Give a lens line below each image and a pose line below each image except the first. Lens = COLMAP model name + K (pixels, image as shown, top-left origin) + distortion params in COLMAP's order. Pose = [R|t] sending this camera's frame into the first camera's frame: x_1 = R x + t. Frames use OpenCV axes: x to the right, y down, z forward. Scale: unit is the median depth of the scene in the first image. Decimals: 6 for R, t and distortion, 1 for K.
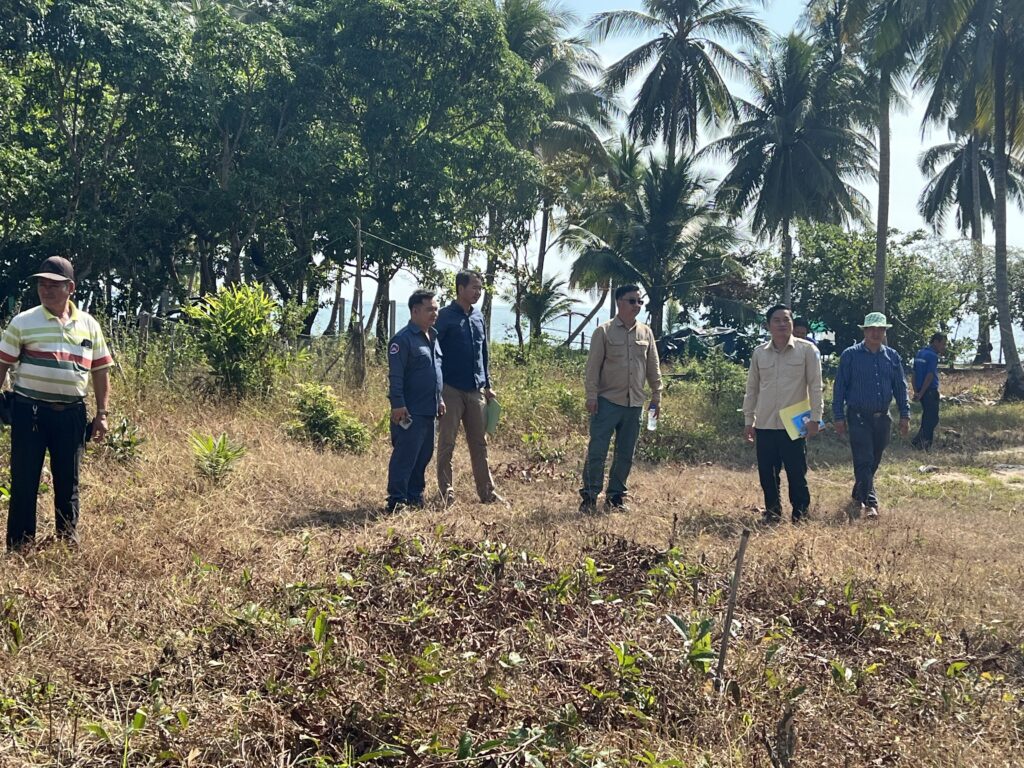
lens RADIAL K [[1480.4, 0, 512.0], [0, 1480.4, 384.0], [0, 0, 1]] dist [0.190162, -0.705639]
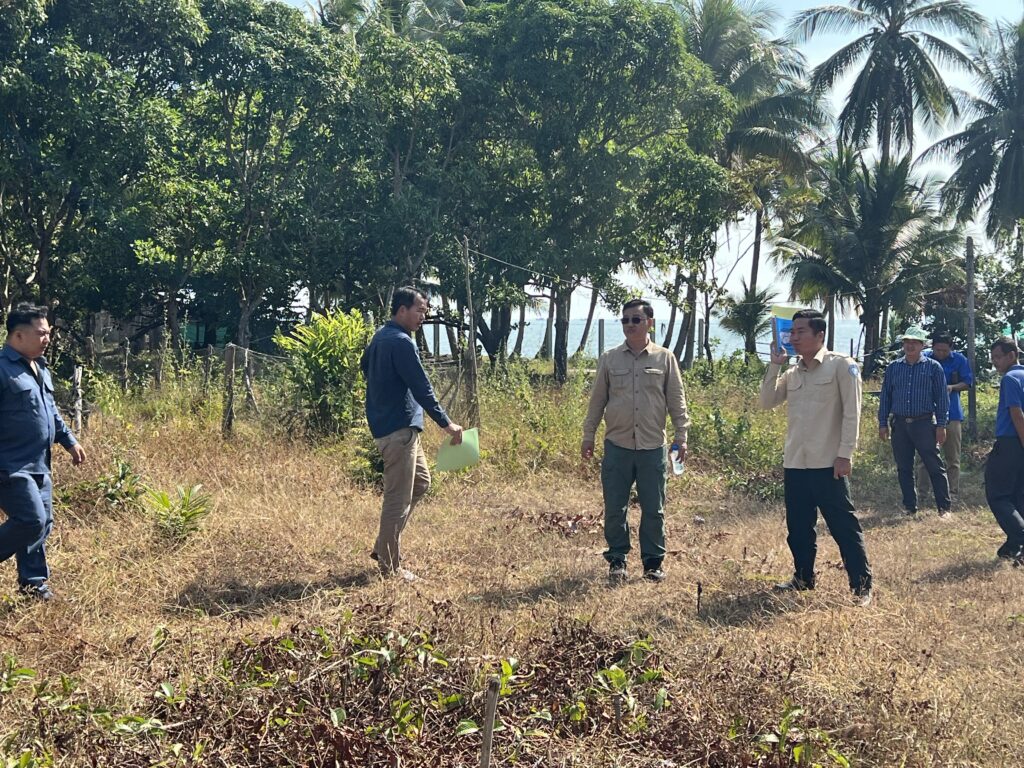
lens RADIAL K [[1480.4, 0, 512.0], [0, 1480.4, 384.0], [0, 0, 1]] dist [0.190162, -0.705639]
pose [[0.986152, -0.021174, -0.164485, 0.035980], [0.019190, 0.999723, -0.013638, -0.002522], [0.164728, 0.010292, 0.986285, 0.042994]]
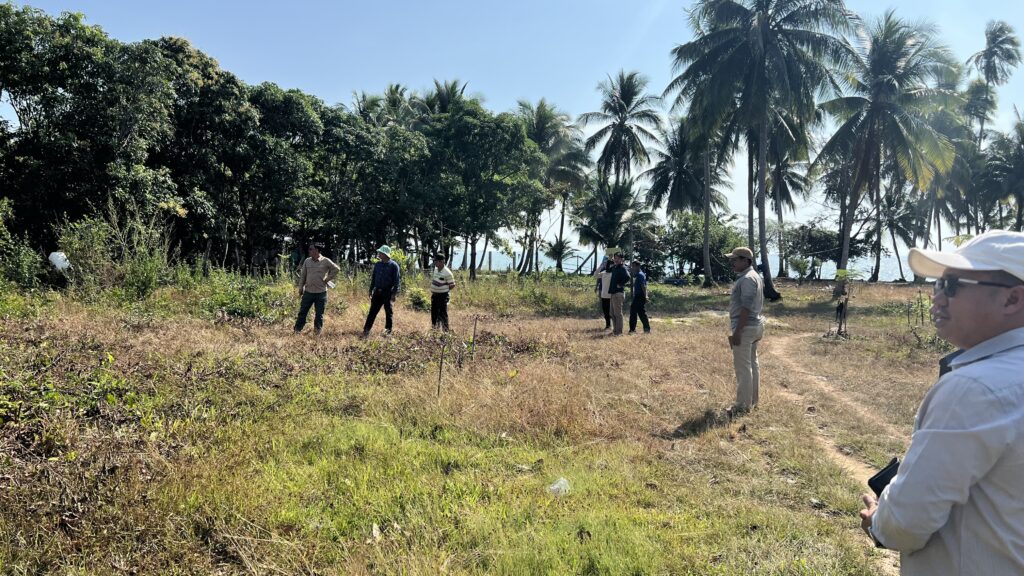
lens RADIAL K [[781.1, 0, 500.5], [0, 781.1, 286.6], [0, 0, 1]] dist [0.040437, -0.004191]
pose [[0.995840, -0.013621, -0.090092, 0.053204], [0.012823, 0.999873, -0.009421, 0.005005], [0.090209, 0.008227, 0.995889, -0.137867]]
